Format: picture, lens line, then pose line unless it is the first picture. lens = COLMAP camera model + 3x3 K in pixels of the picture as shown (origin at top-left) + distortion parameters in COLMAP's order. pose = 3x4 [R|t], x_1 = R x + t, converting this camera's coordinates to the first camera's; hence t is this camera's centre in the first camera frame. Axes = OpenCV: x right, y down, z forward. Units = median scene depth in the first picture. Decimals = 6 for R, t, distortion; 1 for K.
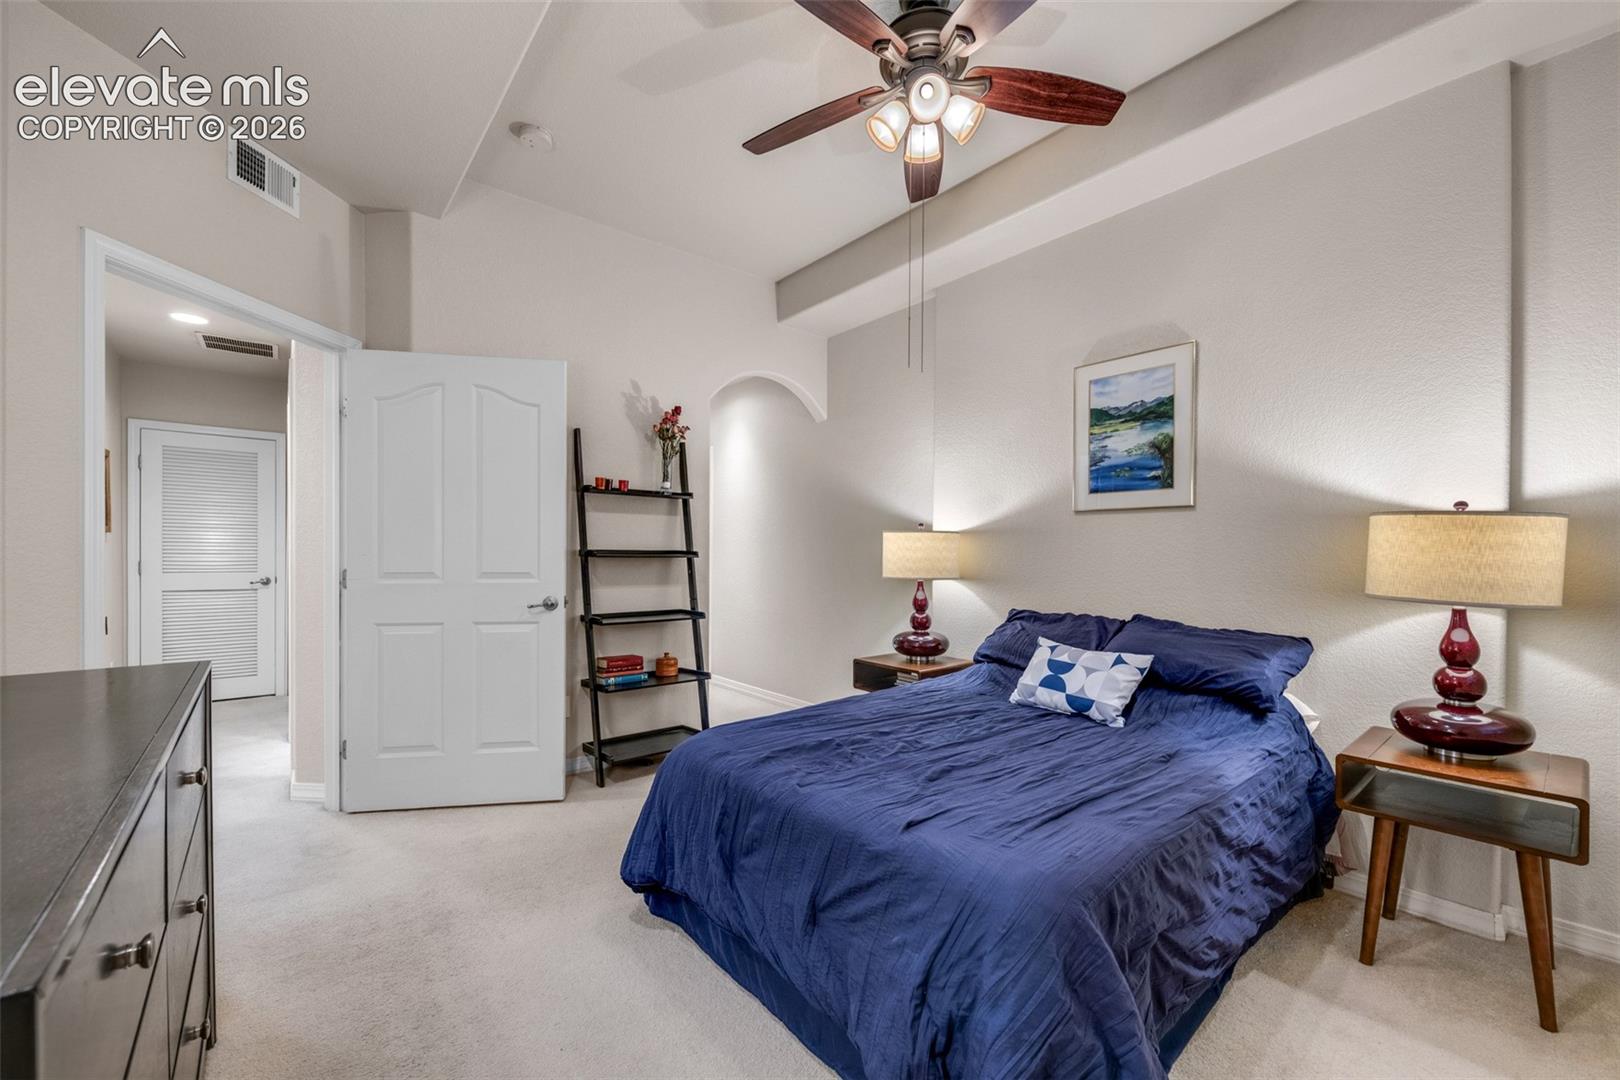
lens RADIAL K [[657.2, 0, 799.1], [0, 657.2, 550.8], [0, 0, 1]] dist [0.007470, -0.003768]
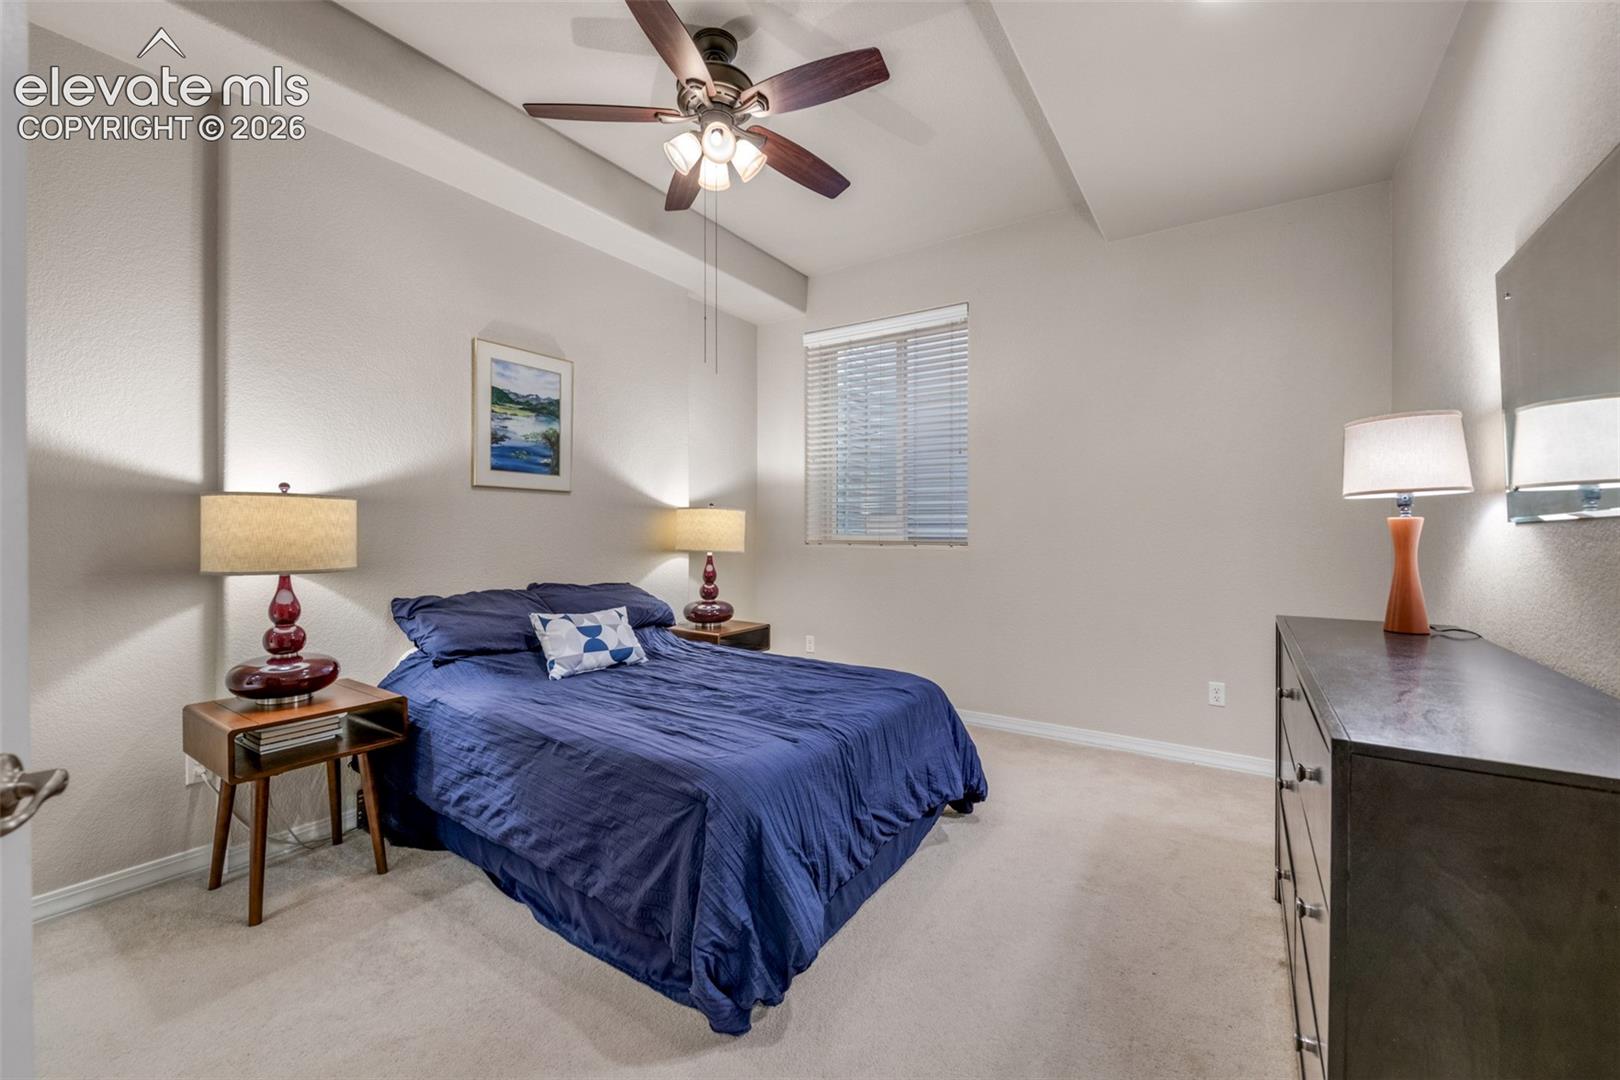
lens RADIAL K [[657.2, 0, 809.0], [0, 657.2, 534.7], [0, 0, 1]] dist [0.007470, -0.003768]
pose [[-0.306985, -0.014599, 0.951602, -0.699876], [-0.004275, 0.999893, 0.013960, -0.004562], [-0.951705, 0.000218, -0.307015, 0.887347]]
